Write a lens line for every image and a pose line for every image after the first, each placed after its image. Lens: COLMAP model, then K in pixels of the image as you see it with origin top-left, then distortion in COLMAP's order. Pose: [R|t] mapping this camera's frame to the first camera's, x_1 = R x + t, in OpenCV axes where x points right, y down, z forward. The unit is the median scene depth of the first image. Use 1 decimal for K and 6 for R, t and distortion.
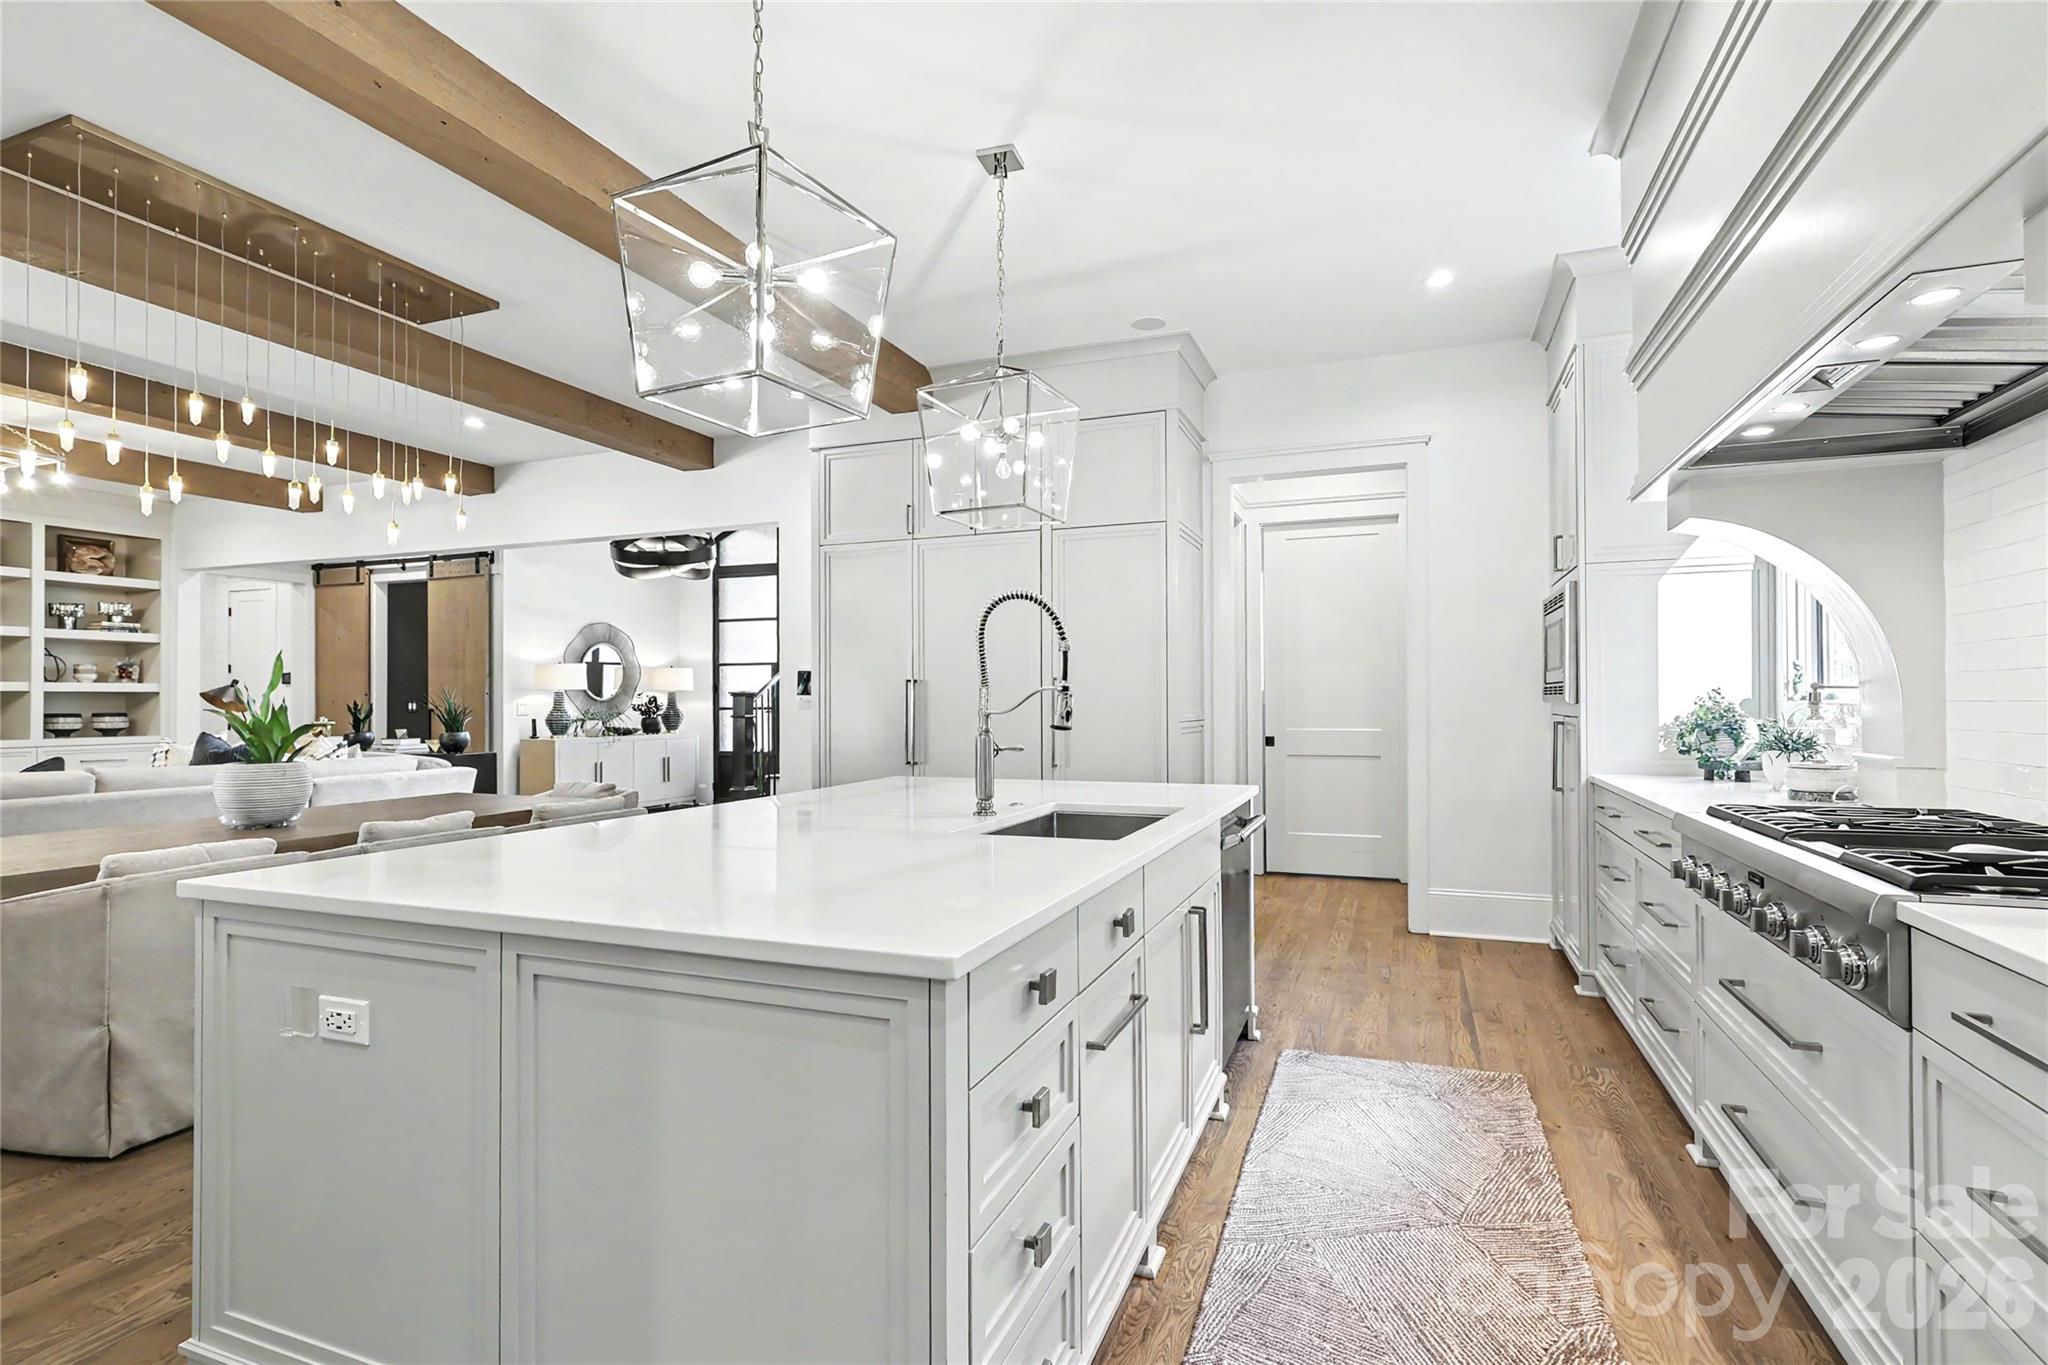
lens RADIAL K [[987.1, 0, 1022.6], [0, 987.1, 694.1], [0, 0, 1]] dist [0.009475, 0.000377]
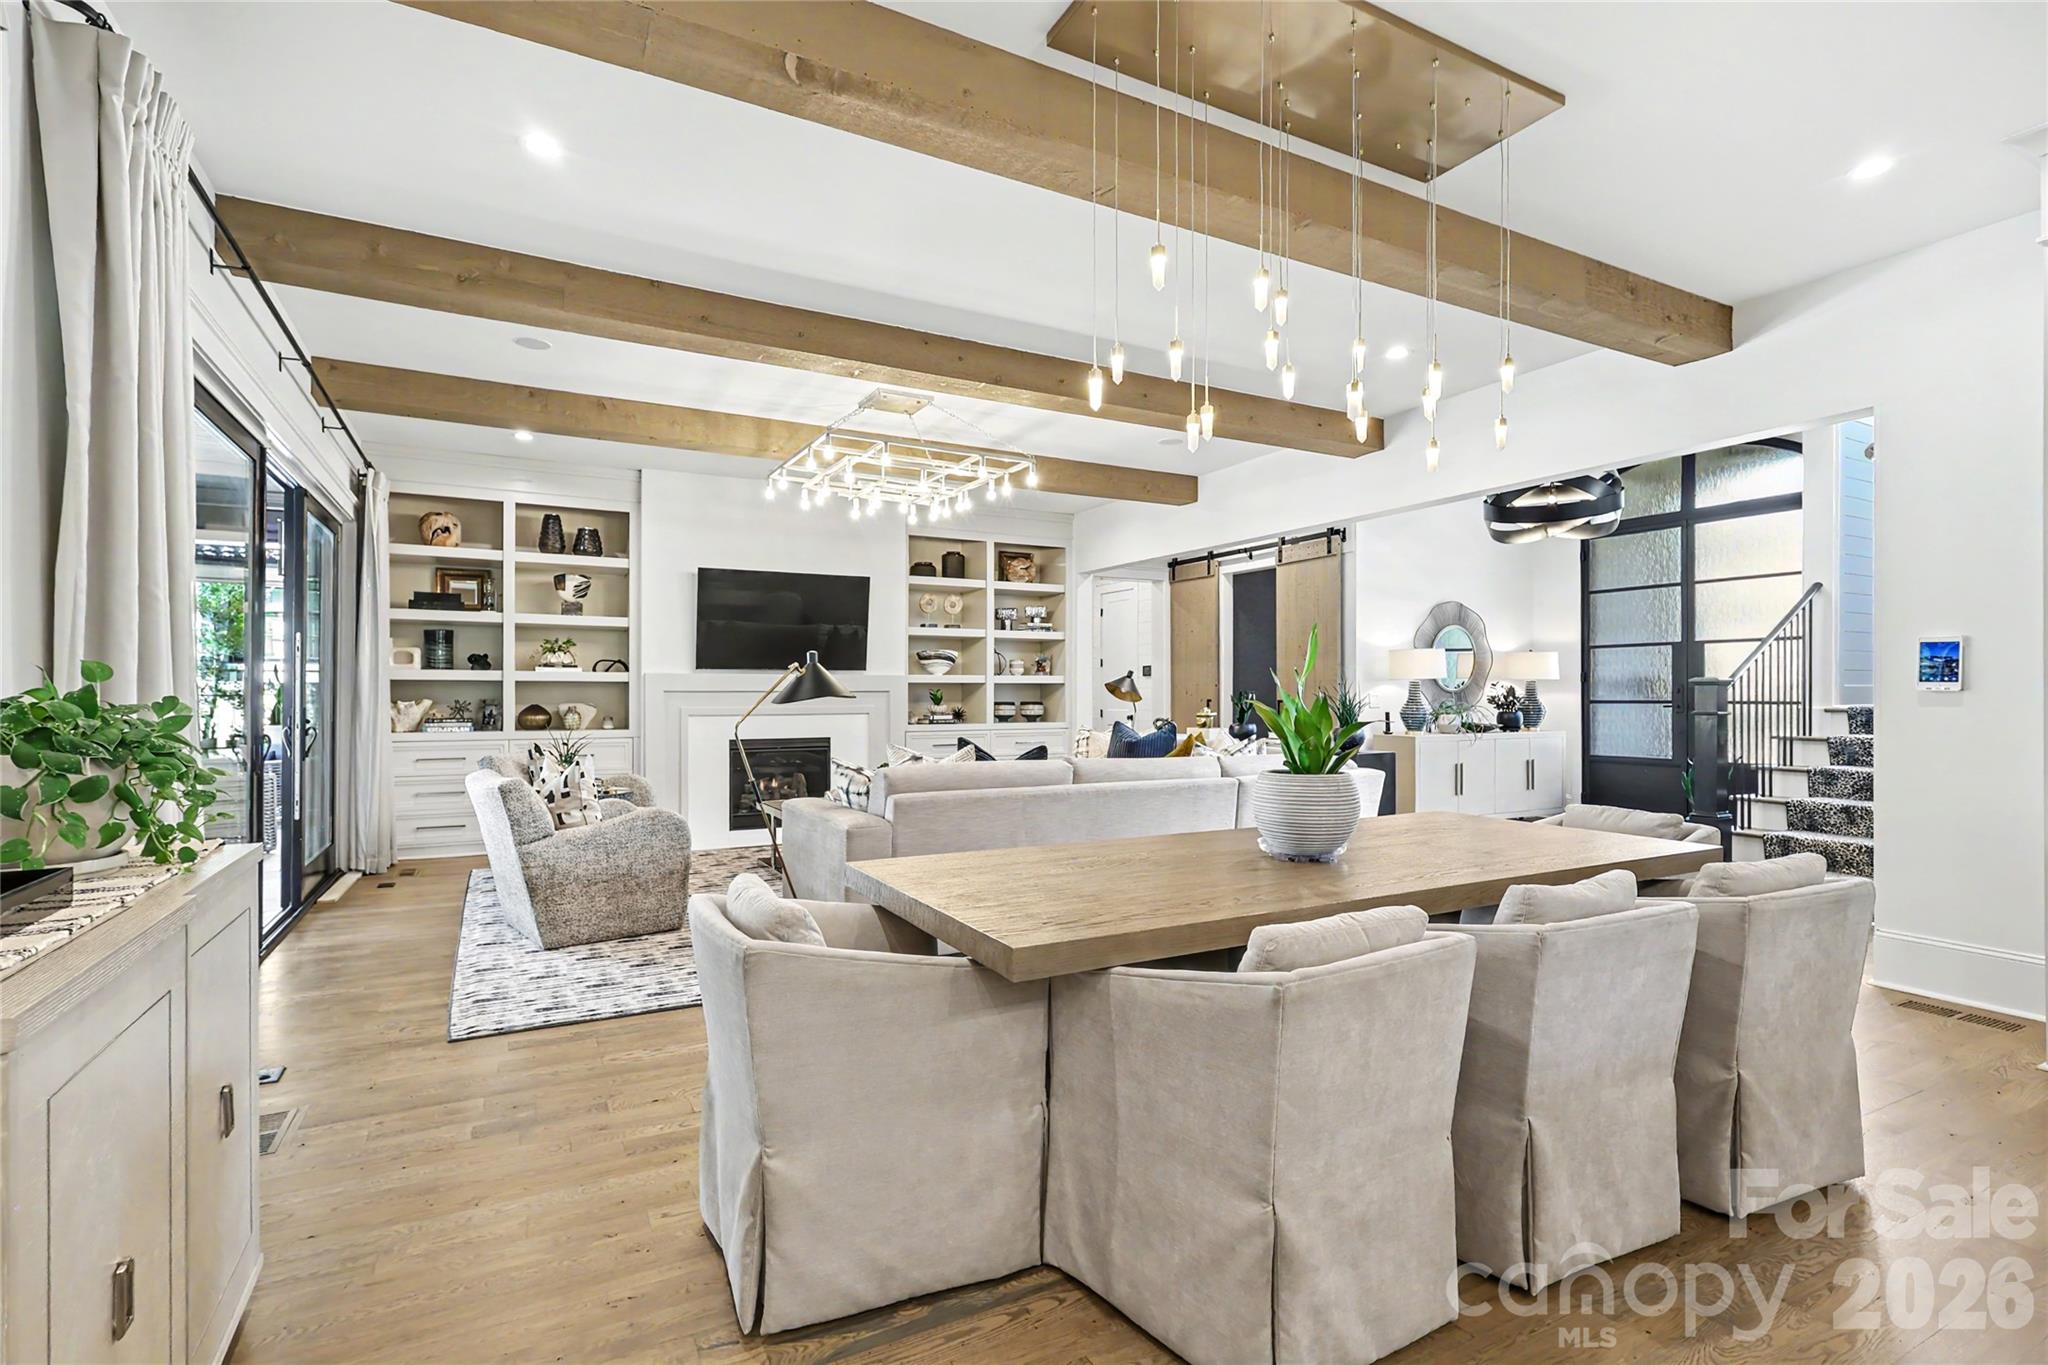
lens RADIAL K [[967.9, 0, 1024.4], [0, 967.9, 696.2], [0, 0, 1]] dist [-0.001742, 0.000400]
pose [[0.764639, 0.003869, -0.644447, -0.195342], [0.002792, 0.999953, 0.009316, 0.001978], [0.644453, -0.008922, 0.764592, 0.131861]]
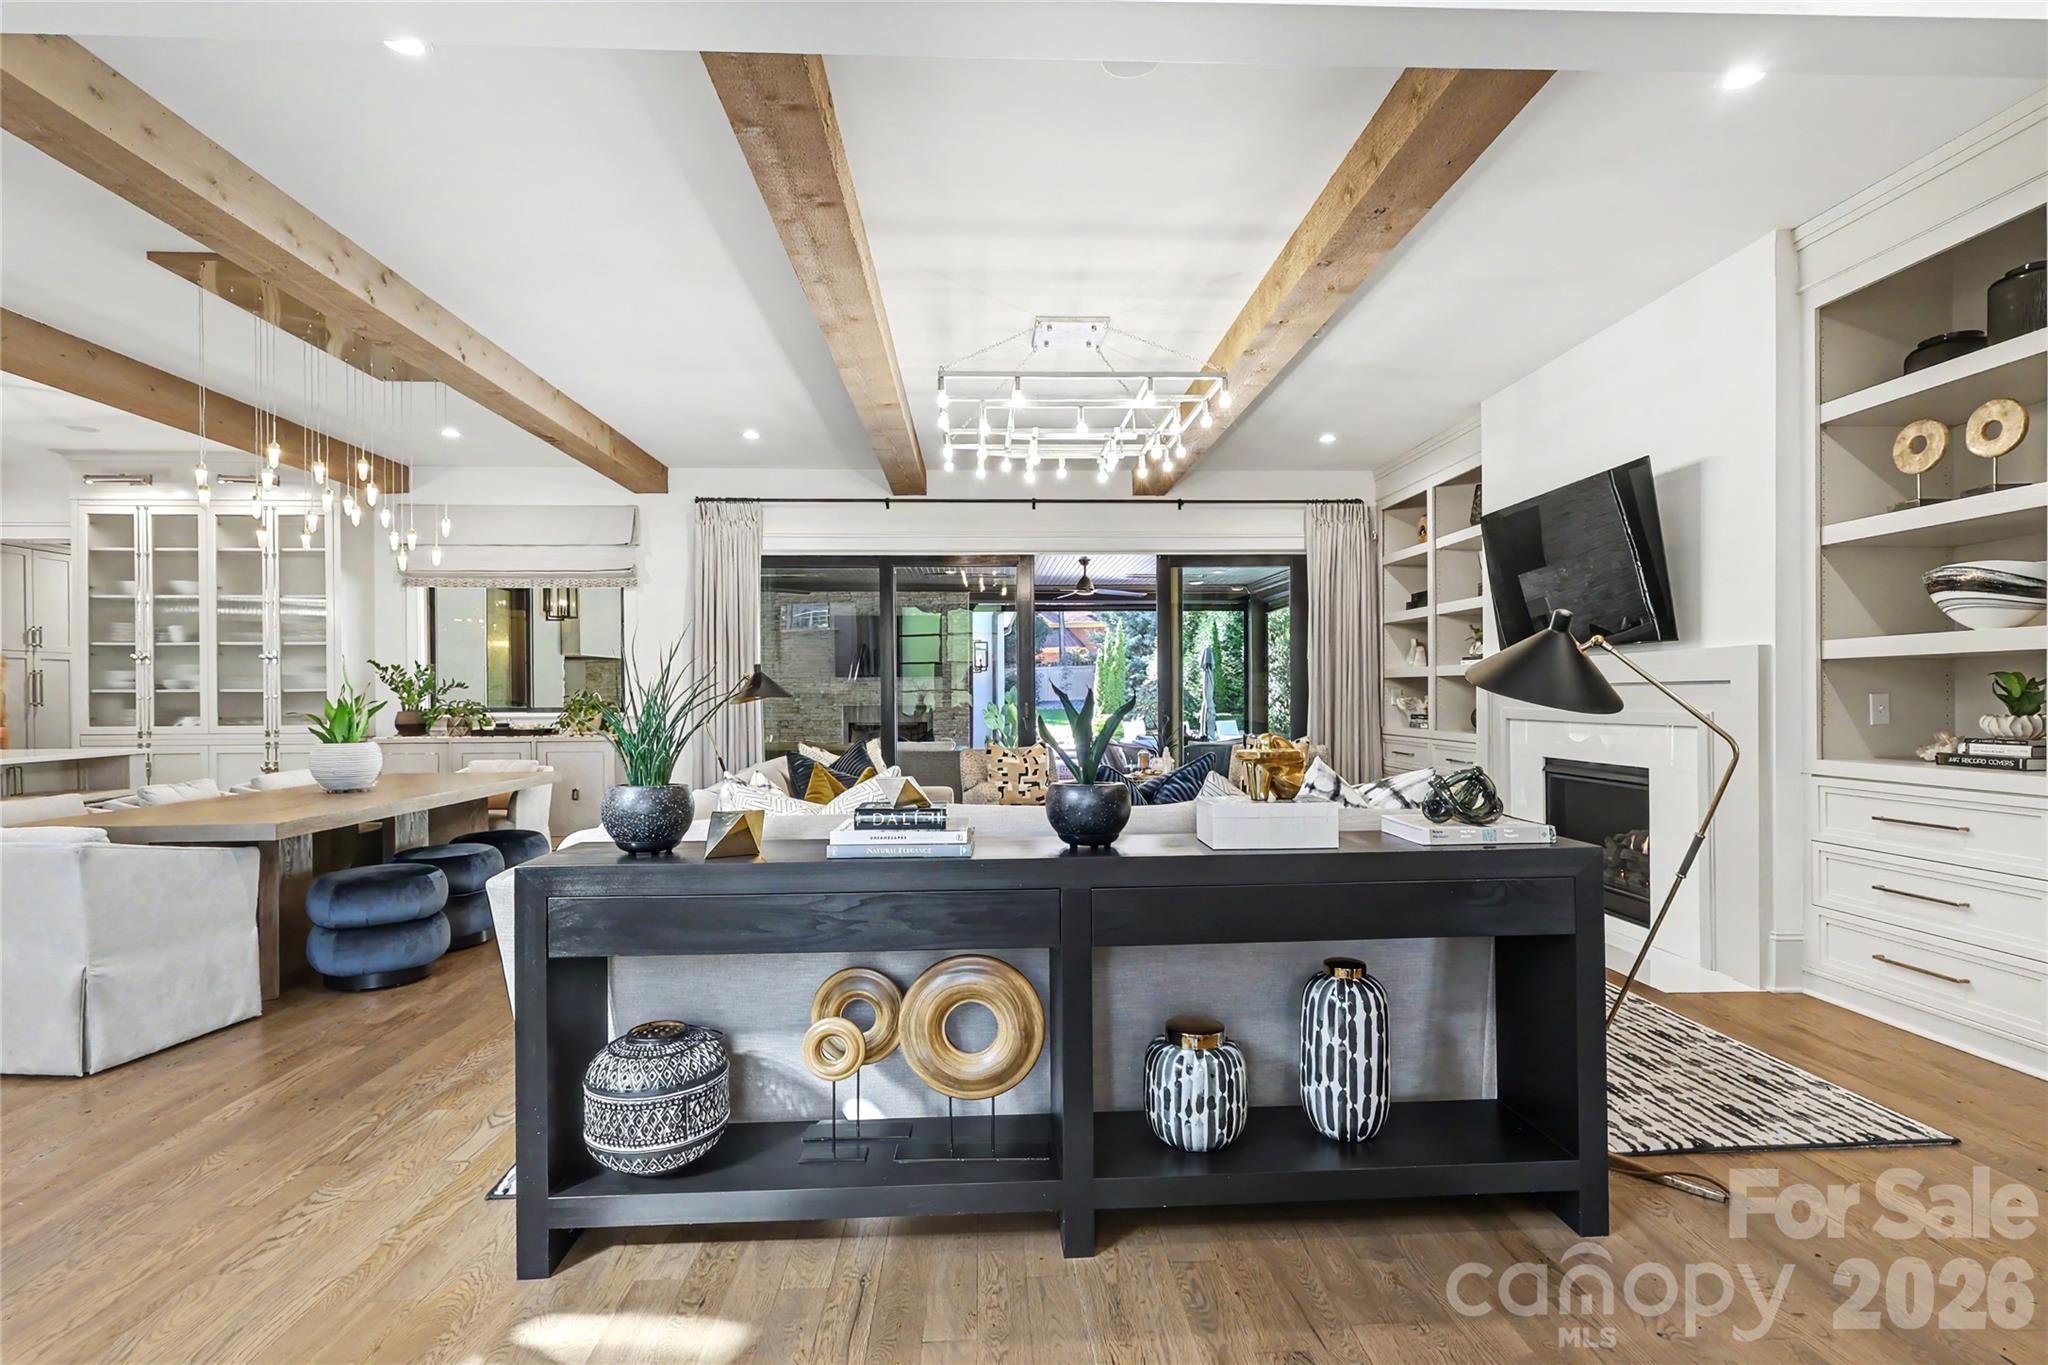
lens RADIAL K [[965.6, 0, 1028.1], [0, 965.6, 701.1], [0, 0, 1]] dist [-0.003045, -0.000251]
pose [[-0.912099, 0.008422, -0.409884, -0.445112], [0.009617, 0.999953, -0.000853, 0.012545], [0.409858, -0.004720, -0.912137, 1.066983]]
